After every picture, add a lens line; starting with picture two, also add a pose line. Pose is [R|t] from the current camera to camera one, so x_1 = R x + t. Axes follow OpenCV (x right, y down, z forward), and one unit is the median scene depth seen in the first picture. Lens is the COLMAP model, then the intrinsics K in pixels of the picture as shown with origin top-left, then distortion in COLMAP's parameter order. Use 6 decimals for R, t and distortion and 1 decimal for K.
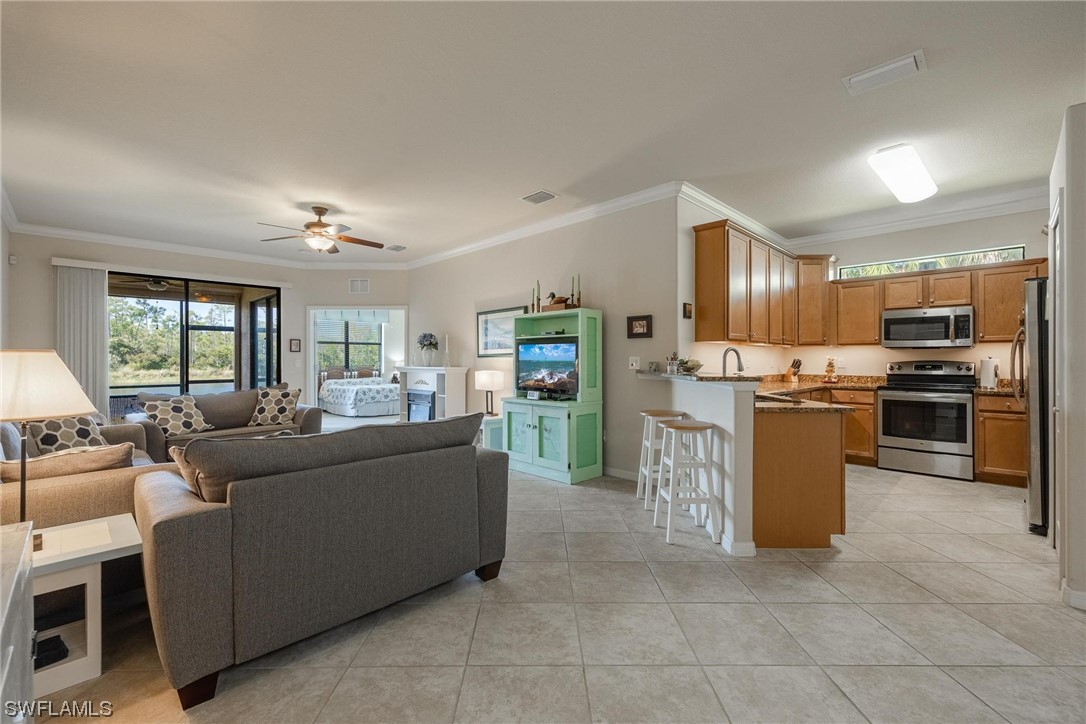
lens RADIAL K [[459.8, 0, 539.1], [0, 459.8, 358.8], [0, 0, 1]] dist [0.003631, 0.000099]
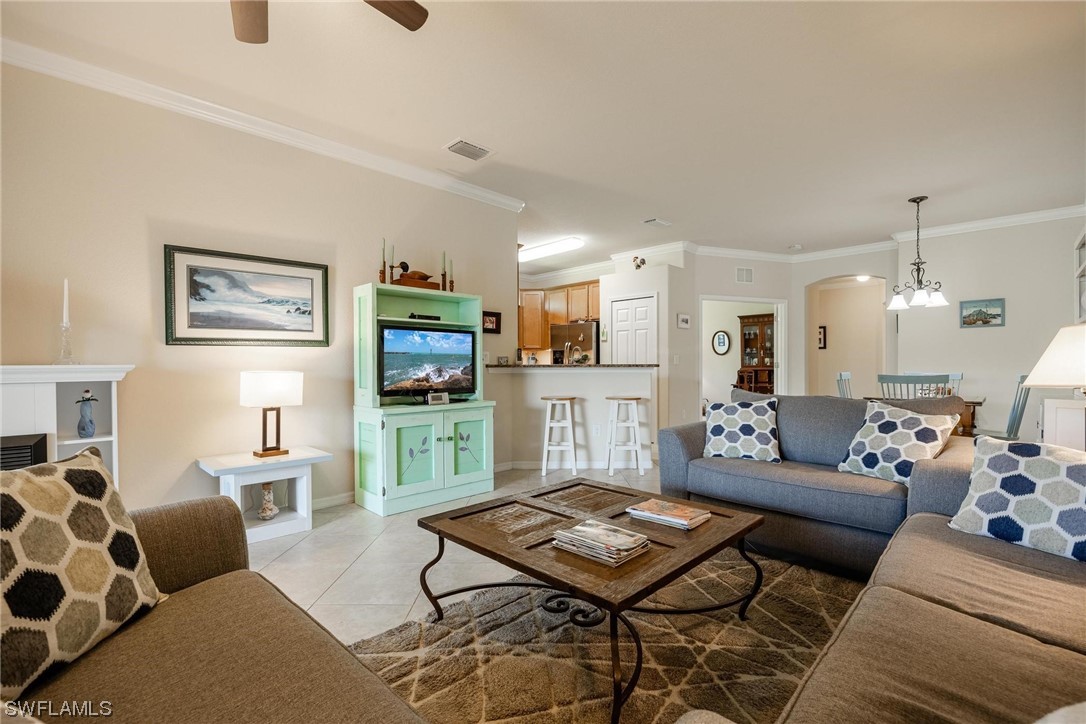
lens RADIAL K [[479.6, 0, 546.1], [0, 479.6, 368.6], [0, 0, 1]] dist [-0.017515, 0.000022]
pose [[-0.010555, -0.004436, 0.999934, -0.755716], [0.001998, 0.999988, 0.004457, 0.025643], [-0.999942, 0.002044, -0.010546, 0.782904]]
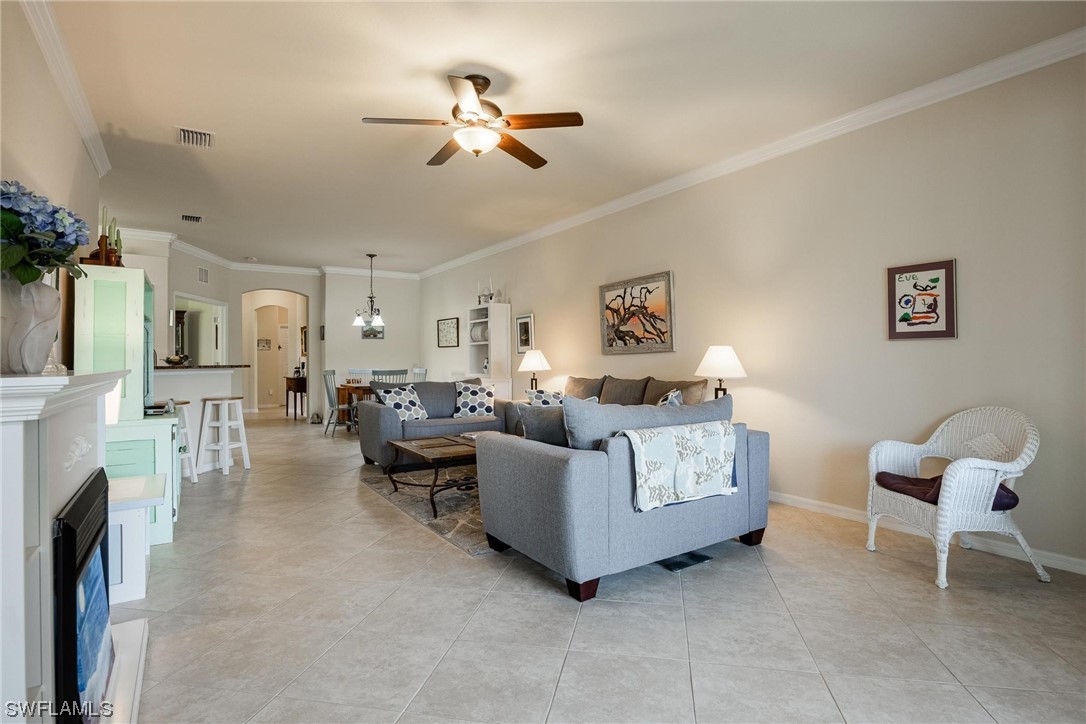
lens RADIAL K [[545.9, 0, 560.2], [0, 545.9, 357.4], [0, 0, 1]] dist [-0.019313, 0.000282]
pose [[-0.984445, 0.010814, 0.175357, -0.668361], [0.010137, 0.999937, -0.004759, 0.018081], [-0.175398, -0.002908, -0.984493, 1.581882]]
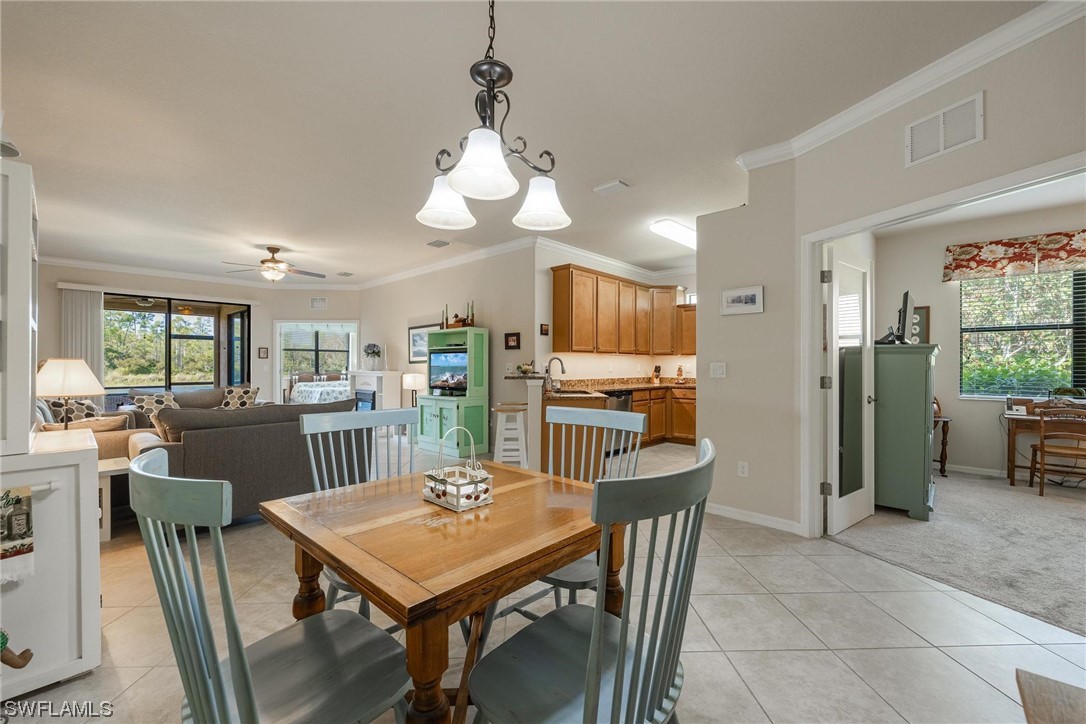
lens RADIAL K [[447.0, 0, 546.6], [0, 447.0, 366.3], [0, 0, 1]] dist [-0.002564, -0.000613]
pose [[0.999186, 0.002870, 0.040244, 0.235034], [-0.002996, 0.999991, 0.003069, -0.000074], [-0.040235, -0.003187, 0.999185, -0.278000]]
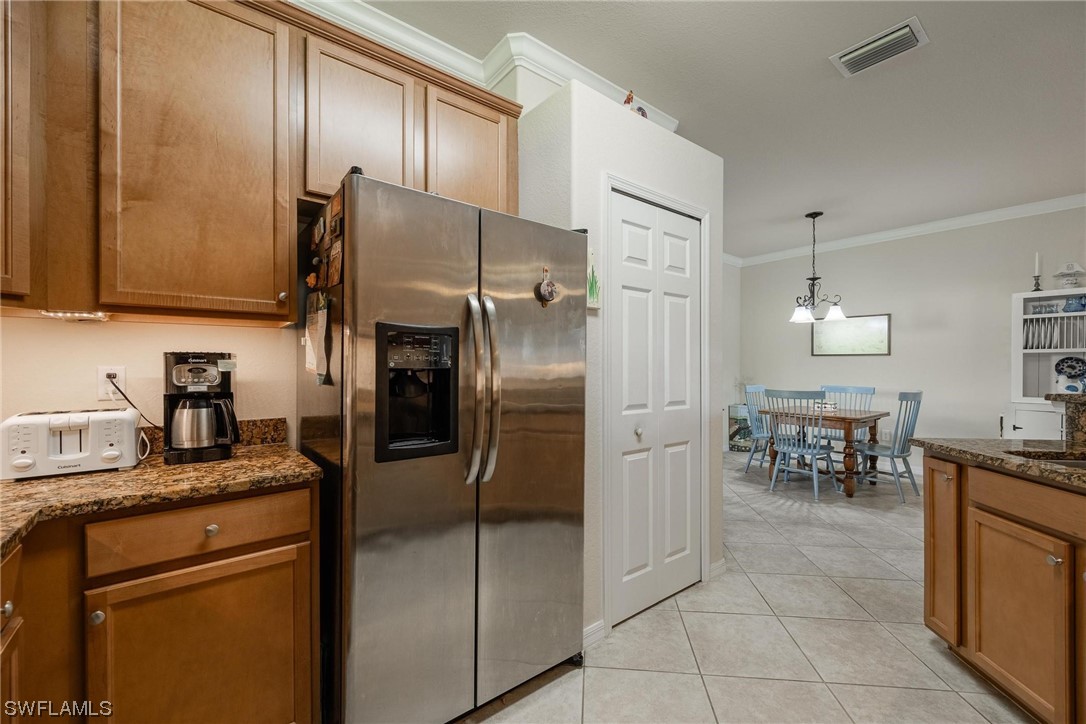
lens RADIAL K [[451.9, 0, 543.6], [0, 451.9, 367.1], [0, 0, 1]] dist [0.004269, 0.000119]
pose [[-0.994234, 0.000930, 0.107231, 0.661844], [0.001004, 0.999999, 0.000638, -0.003808], [-0.107230, 0.000742, -0.994234, 0.992863]]
